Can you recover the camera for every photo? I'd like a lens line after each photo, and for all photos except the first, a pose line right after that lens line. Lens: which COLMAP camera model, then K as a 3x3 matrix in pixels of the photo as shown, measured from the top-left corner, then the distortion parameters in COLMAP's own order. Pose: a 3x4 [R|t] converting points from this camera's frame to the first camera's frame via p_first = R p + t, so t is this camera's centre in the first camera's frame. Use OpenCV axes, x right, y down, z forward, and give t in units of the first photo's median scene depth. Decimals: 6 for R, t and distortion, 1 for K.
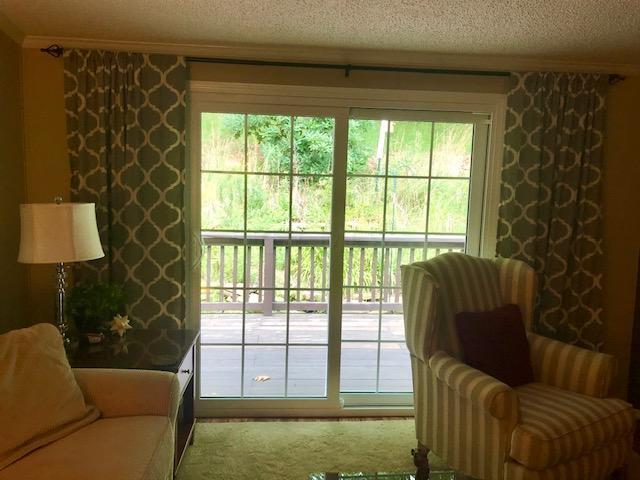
lens RADIAL K [[522.3, 0, 323.4], [0, 522.3, 236.6], [0, 0, 1]] dist [0.006834, 0.010535]
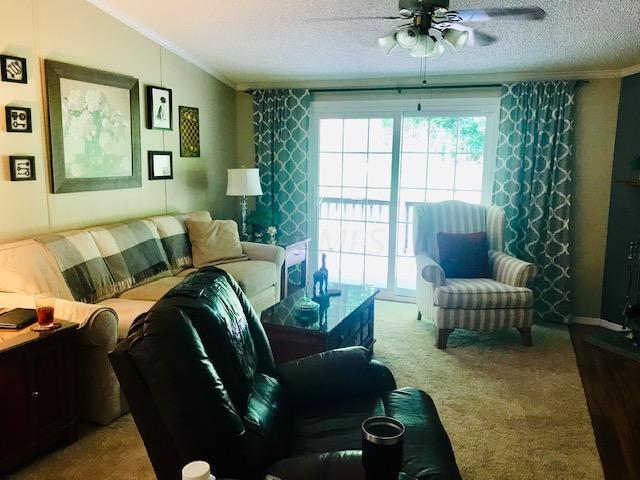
lens RADIAL K [[522.3, 0, 323.4], [0, 522.3, 236.6], [0, 0, 1]] dist [0.006834, 0.010535]
pose [[0.902334, 0.052822, -0.427789, 0.571252], [-0.034989, 0.998164, 0.049449, 0.075862], [0.429616, -0.029651, 0.902525, -0.625774]]
